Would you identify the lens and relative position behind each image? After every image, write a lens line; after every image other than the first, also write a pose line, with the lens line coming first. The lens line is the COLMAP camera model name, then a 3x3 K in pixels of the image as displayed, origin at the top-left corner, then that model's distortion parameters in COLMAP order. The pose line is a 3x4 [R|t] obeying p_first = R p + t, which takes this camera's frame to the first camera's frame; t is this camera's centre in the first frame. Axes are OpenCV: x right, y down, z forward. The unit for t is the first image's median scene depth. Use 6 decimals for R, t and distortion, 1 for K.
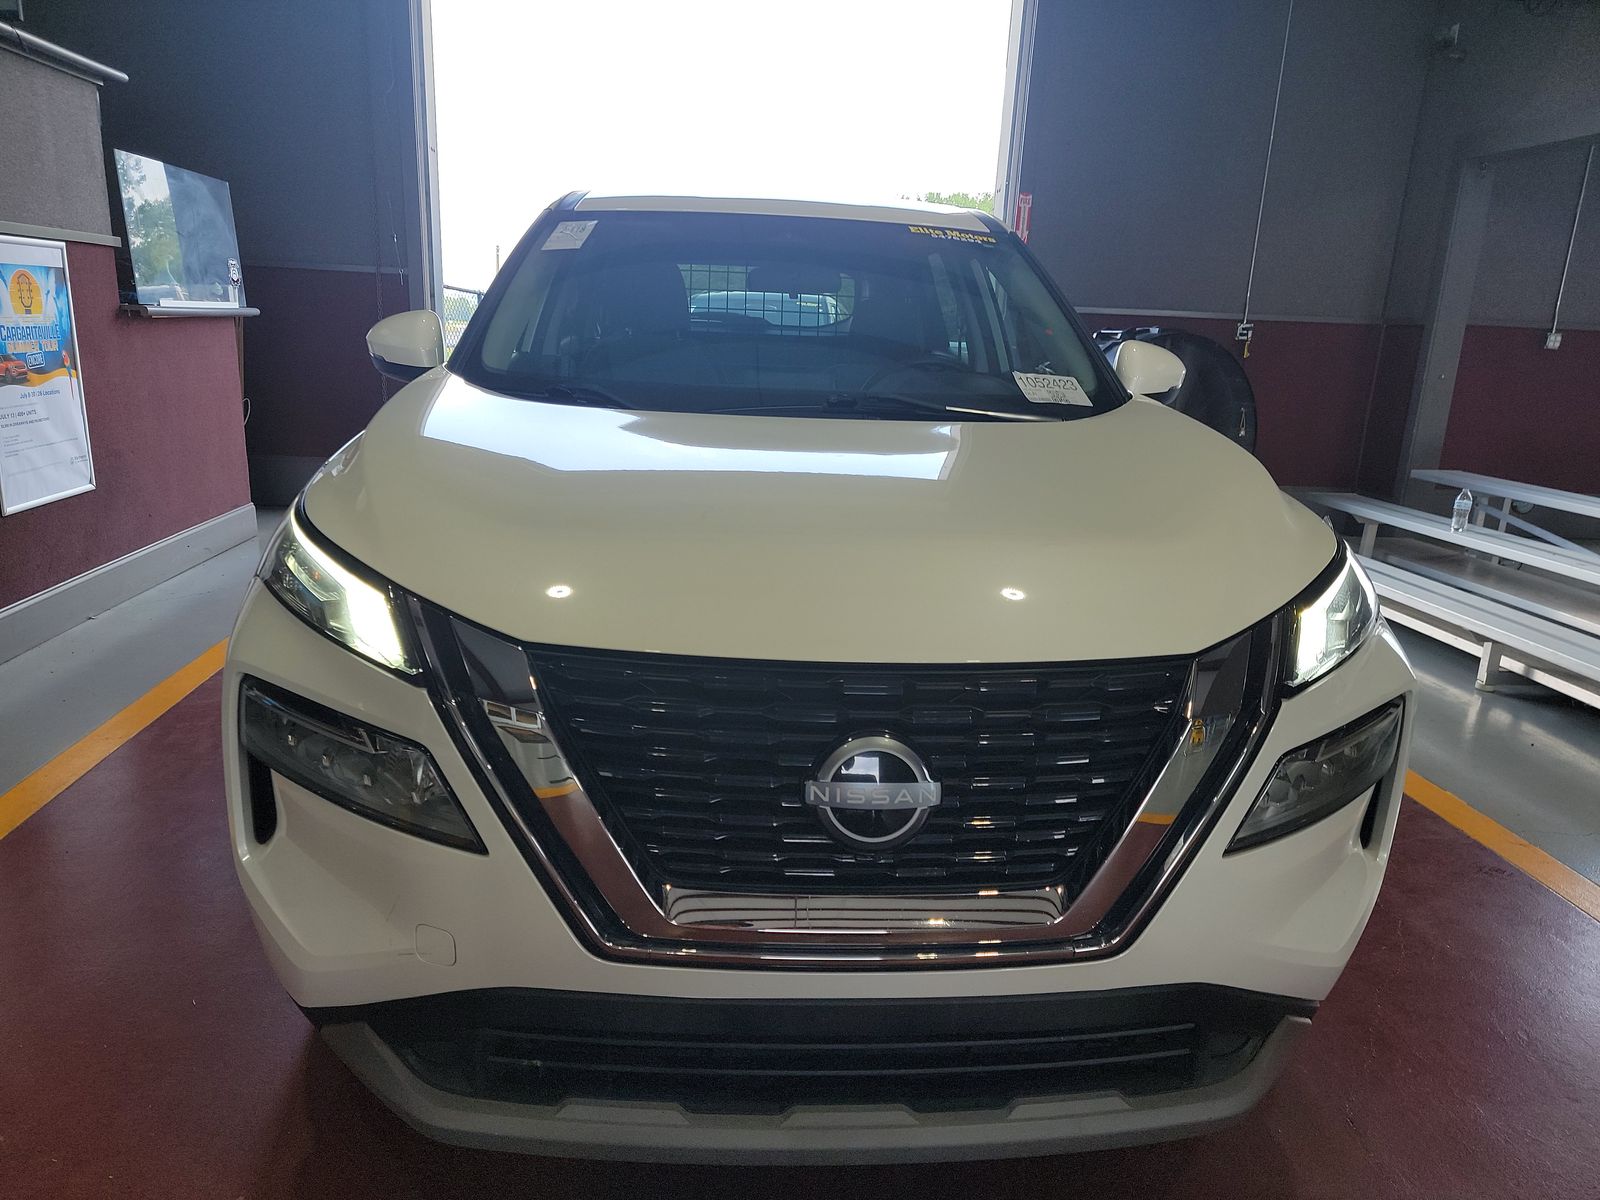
lens RADIAL K [[1125.1, 0, 797.0], [0, 1125.1, 607.9], [0, 0, 1]] dist [0.069603, -0.073205]
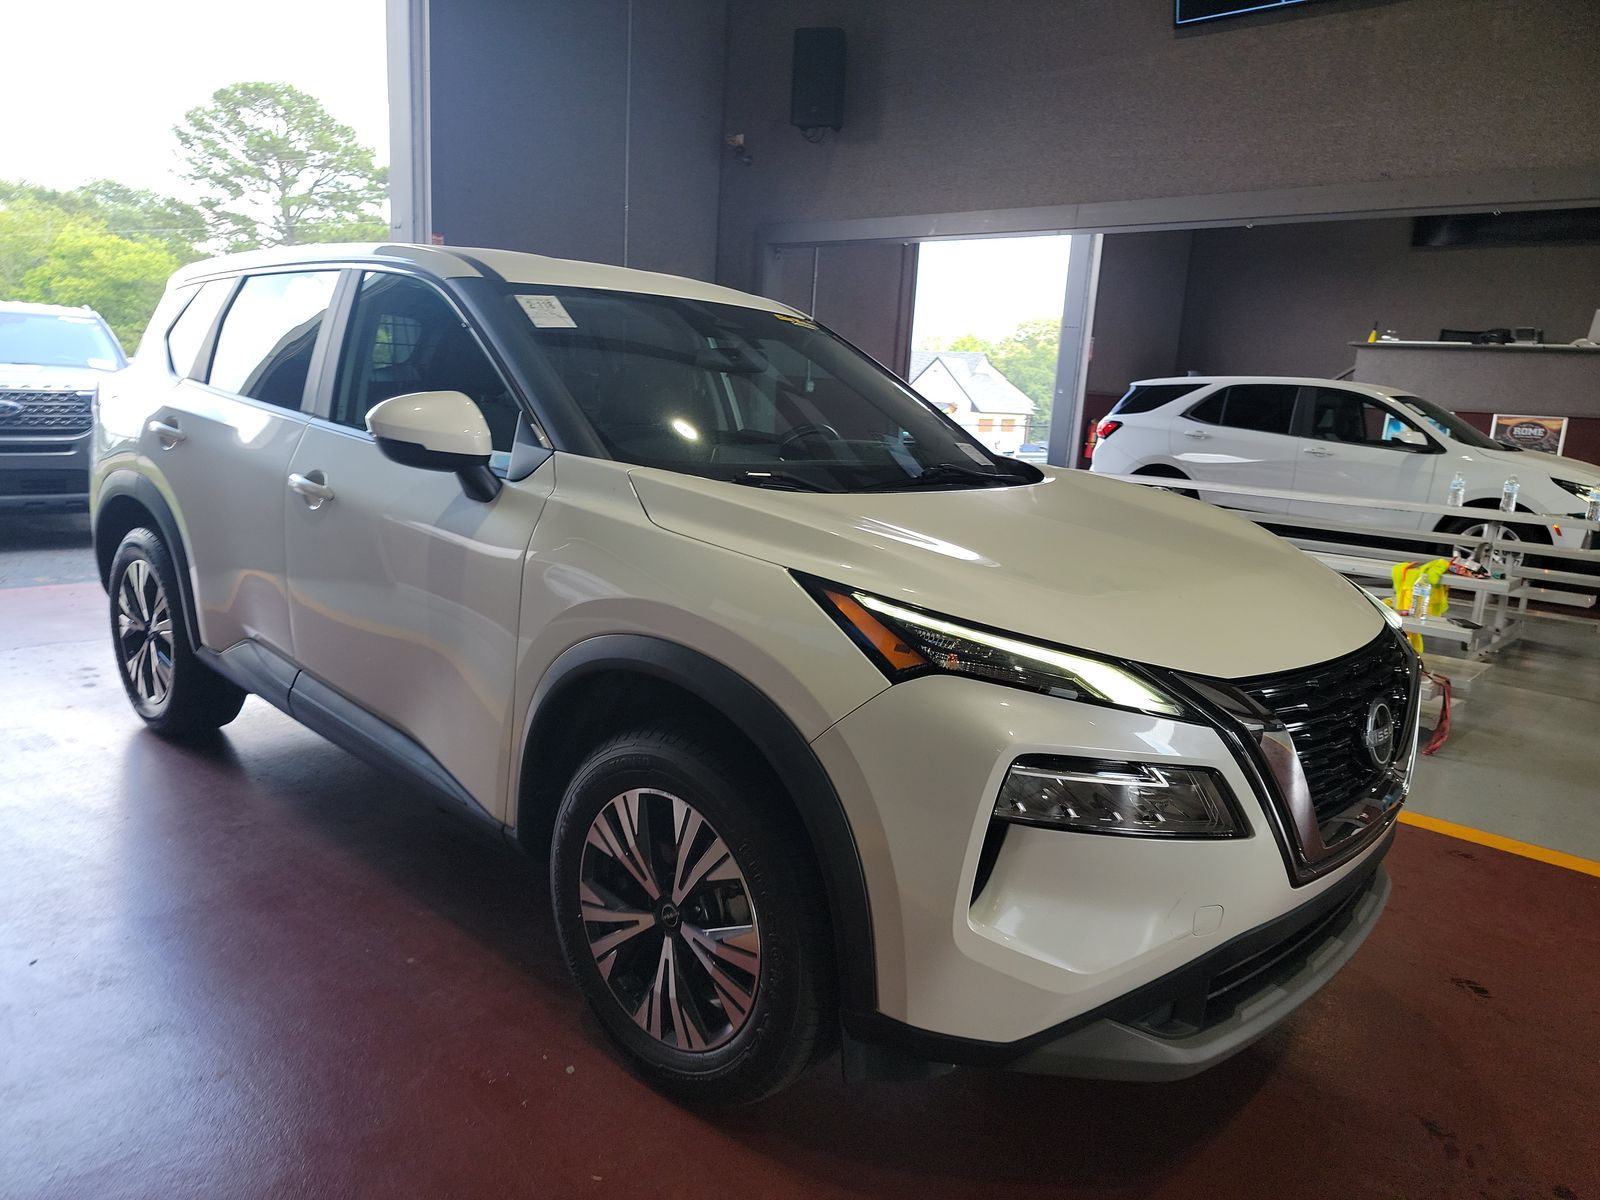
lens RADIAL K [[1138.5, 0, 800.7], [0, 1138.5, 621.6], [0, 0, 1]] dist [0.052540, -0.055577]
pose [[0.731956, -0.139622, 0.666893, -0.913188], [0.147028, 0.988085, 0.045495, -0.102996], [-0.665299, 0.064752, 0.743764, 0.190163]]
